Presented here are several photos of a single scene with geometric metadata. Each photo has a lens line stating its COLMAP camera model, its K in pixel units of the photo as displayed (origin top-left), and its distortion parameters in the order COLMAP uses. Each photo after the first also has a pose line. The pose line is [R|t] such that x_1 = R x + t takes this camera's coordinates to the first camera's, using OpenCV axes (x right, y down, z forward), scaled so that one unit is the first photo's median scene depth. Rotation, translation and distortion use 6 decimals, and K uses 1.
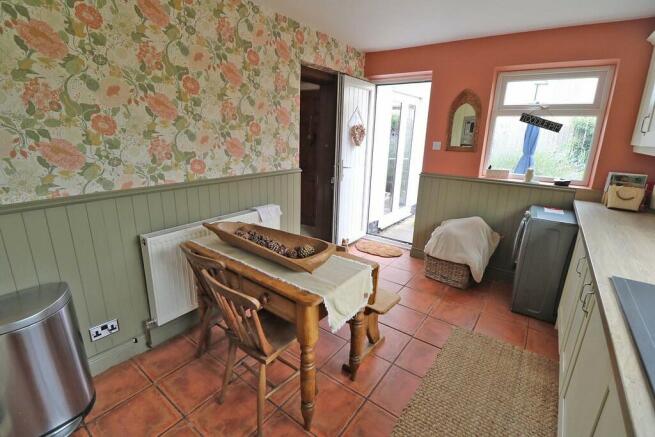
lens RADIAL K [[303.3, 0, 325.2], [0, 303.3, 215.8], [0, 0, 1]] dist [-0.016770, -0.001627]
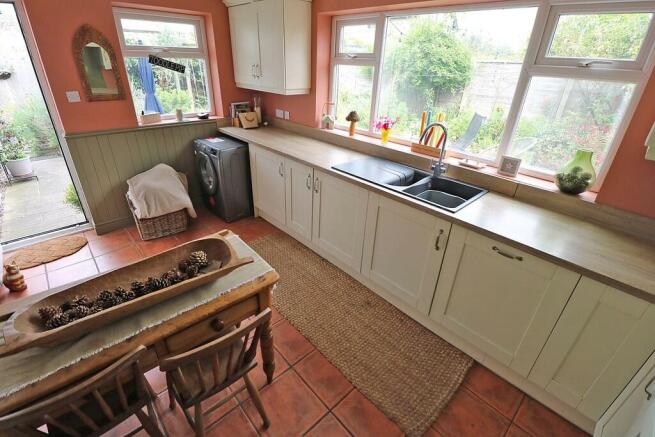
lens RADIAL K [[303.3, 0, 325.5], [0, 303.3, 218.9], [0, 0, 1]] dist [-0.016770, -0.001627]
pose [[0.172526, -0.475400, 0.862688, -0.397689], [0.229664, 0.871096, 0.434104, -0.159685], [-0.957857, 0.123234, 0.259469, 0.224538]]
